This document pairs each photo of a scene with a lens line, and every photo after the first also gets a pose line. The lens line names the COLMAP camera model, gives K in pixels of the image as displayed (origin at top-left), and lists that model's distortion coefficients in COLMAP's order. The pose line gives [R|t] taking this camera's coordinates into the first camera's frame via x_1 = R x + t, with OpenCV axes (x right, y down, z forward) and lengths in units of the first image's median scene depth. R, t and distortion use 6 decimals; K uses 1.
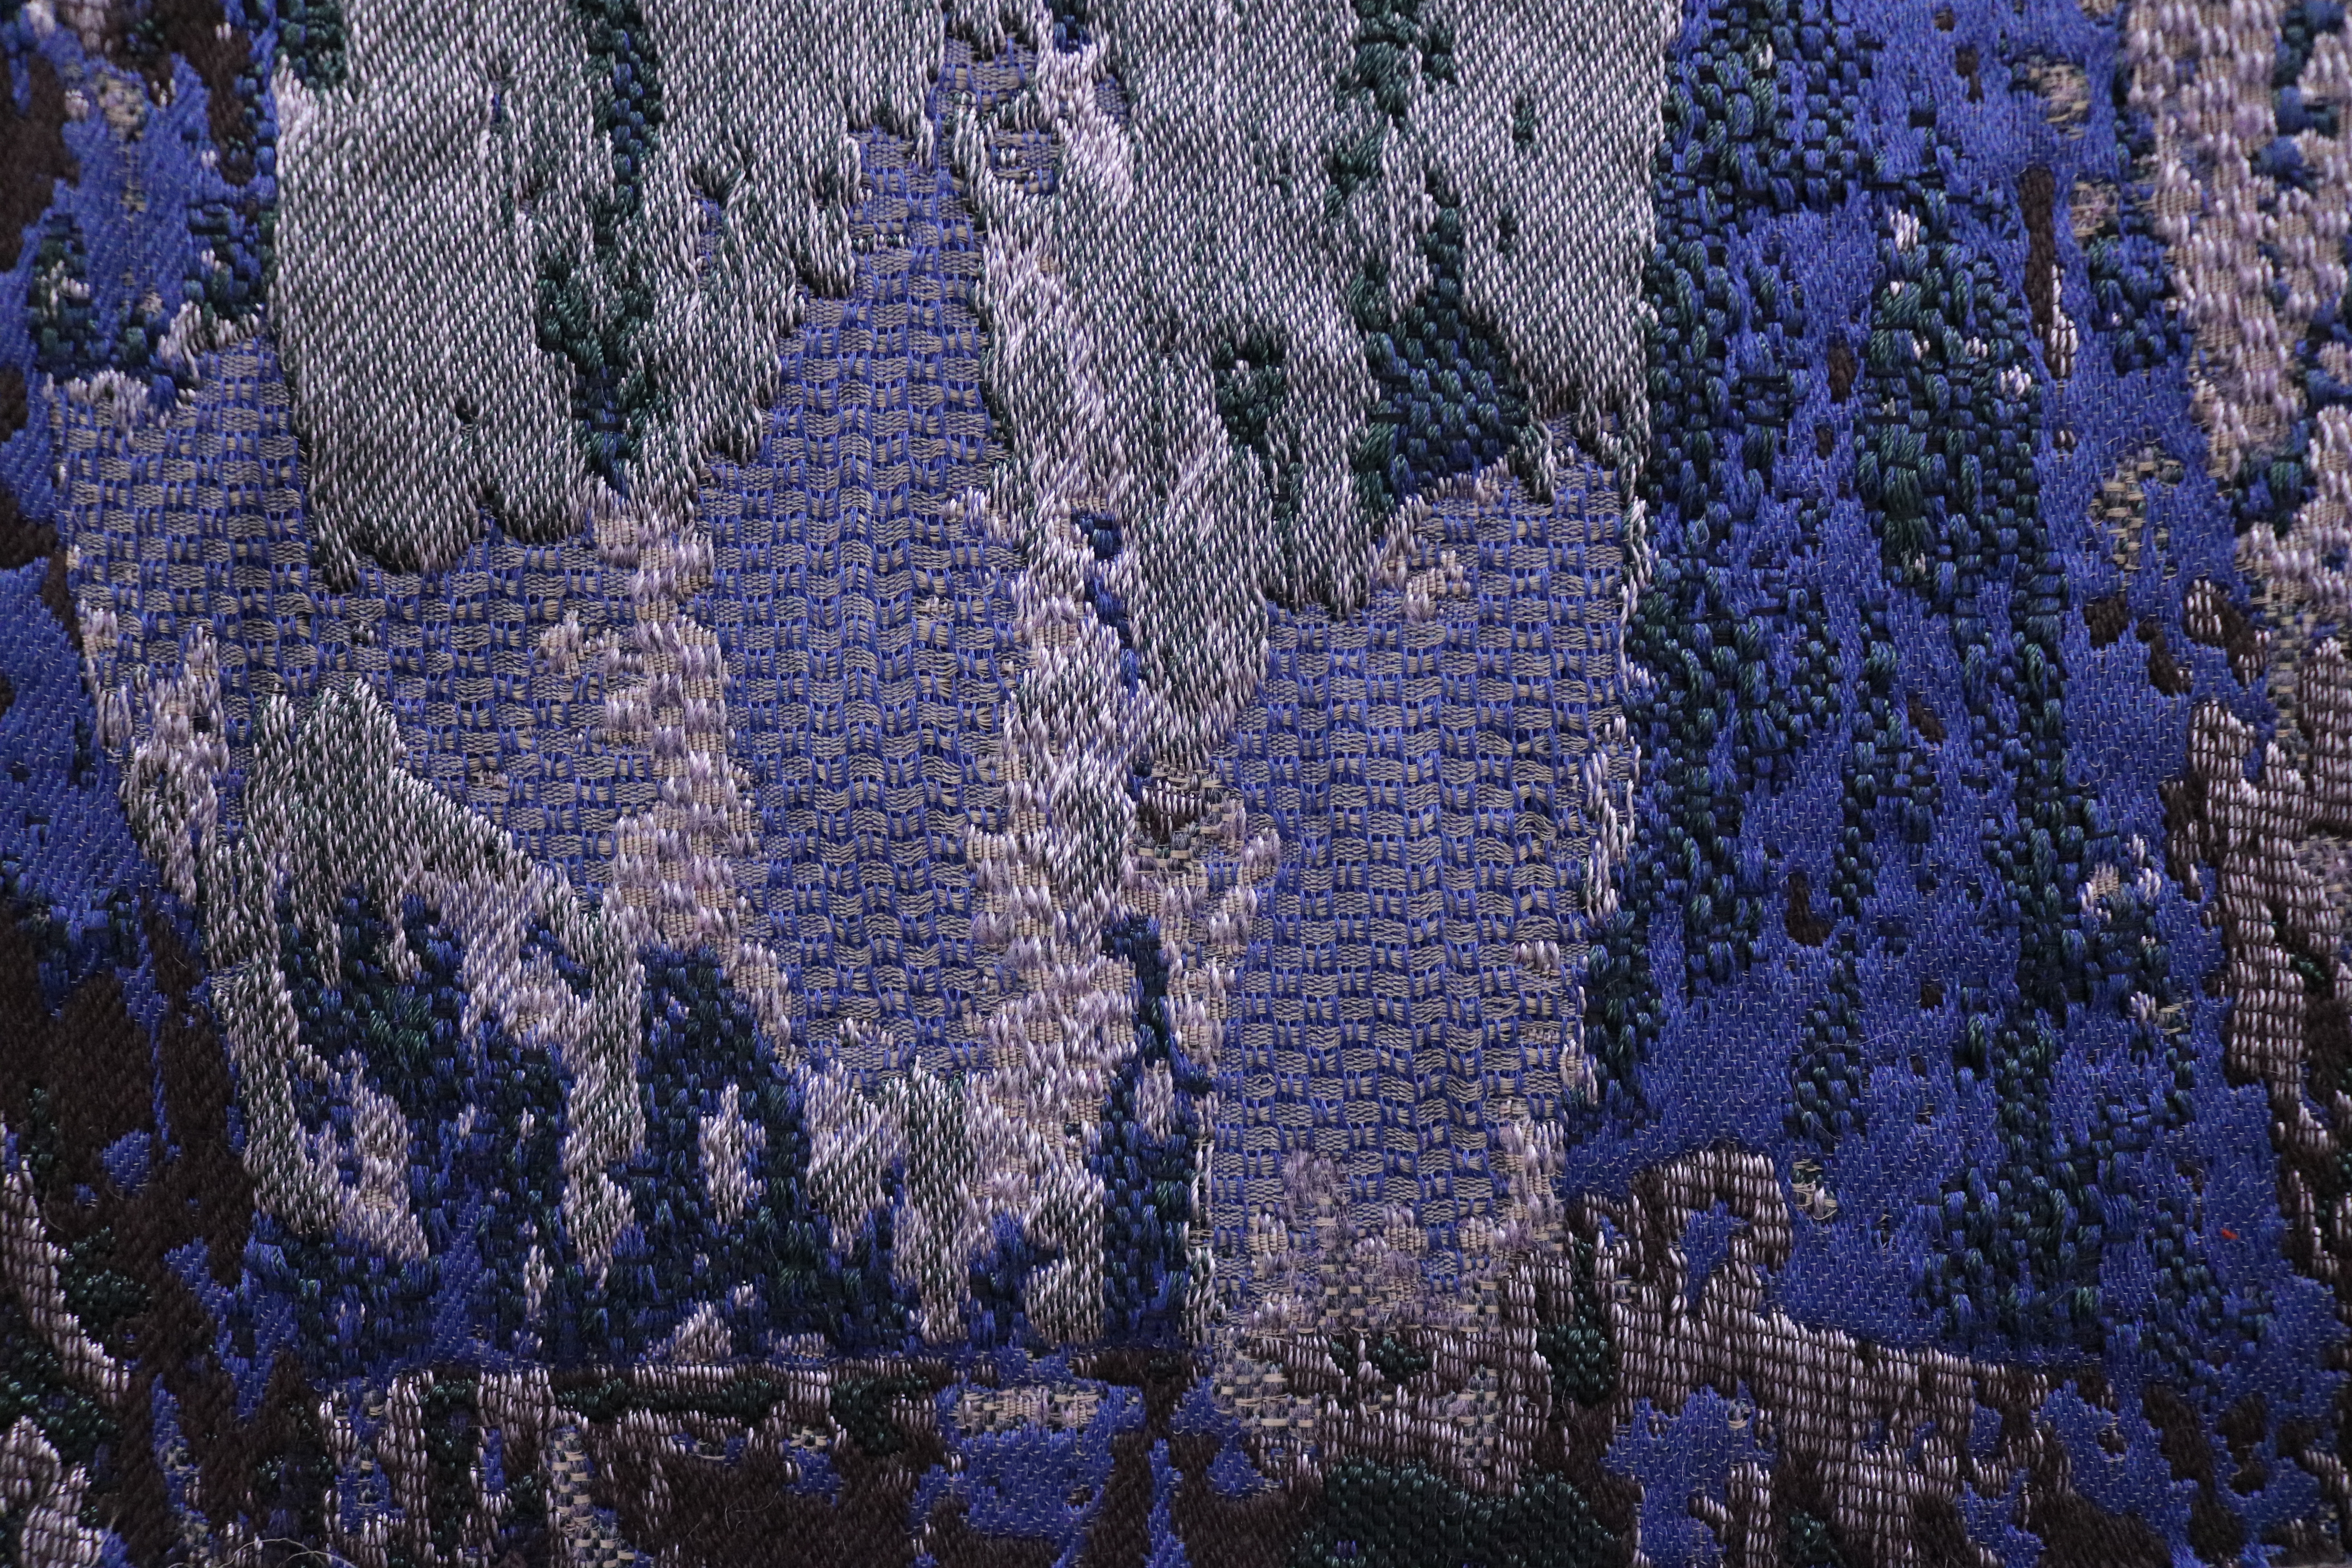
lens RADIAL K [[1916.1, 0, 1153.2], [0, 1916.1, 771.6], [0, 0, 1]] dist [-0.165292, 0.116057]
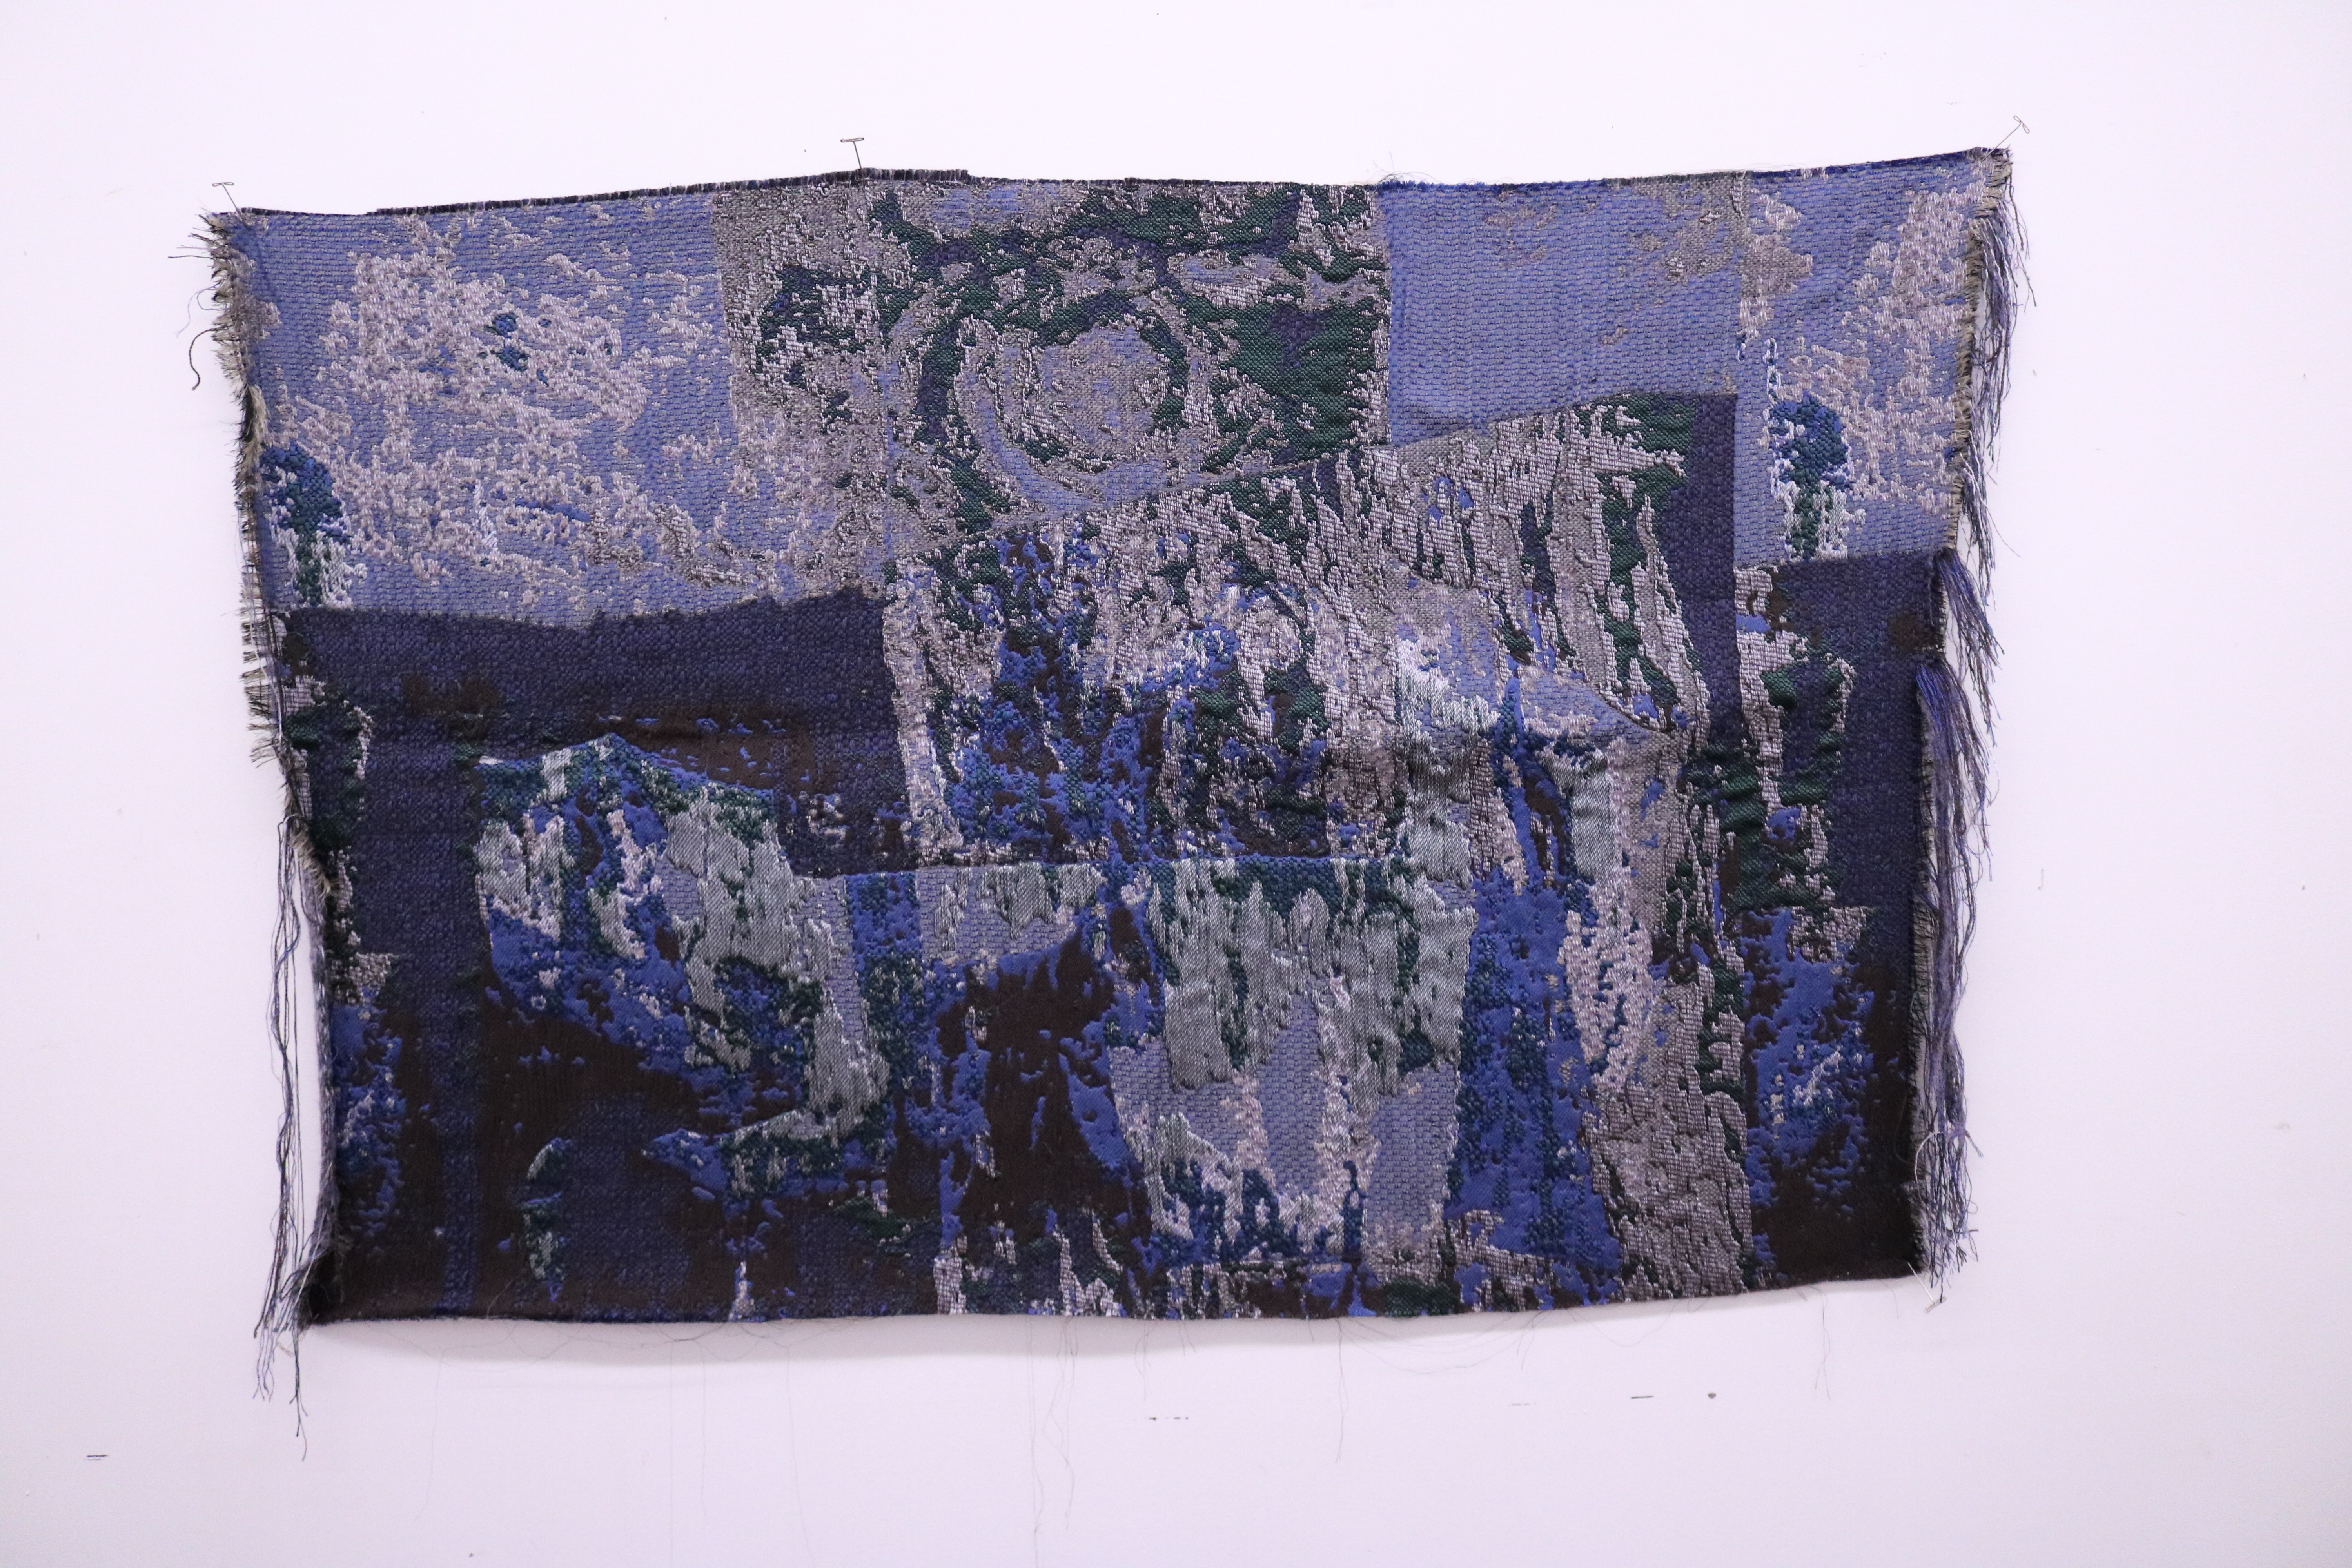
lens RADIAL K [[1916.1, 0, 1153.2], [0, 1916.1, 771.6], [0, 0, 1]] dist [-0.165292, 0.116057]
pose [[0.999899, -0.006586, 0.012620, -0.539182], [0.006841, 0.999771, -0.020280, -0.776902], [-0.012484, 0.020364, 0.999715, -3.618256]]
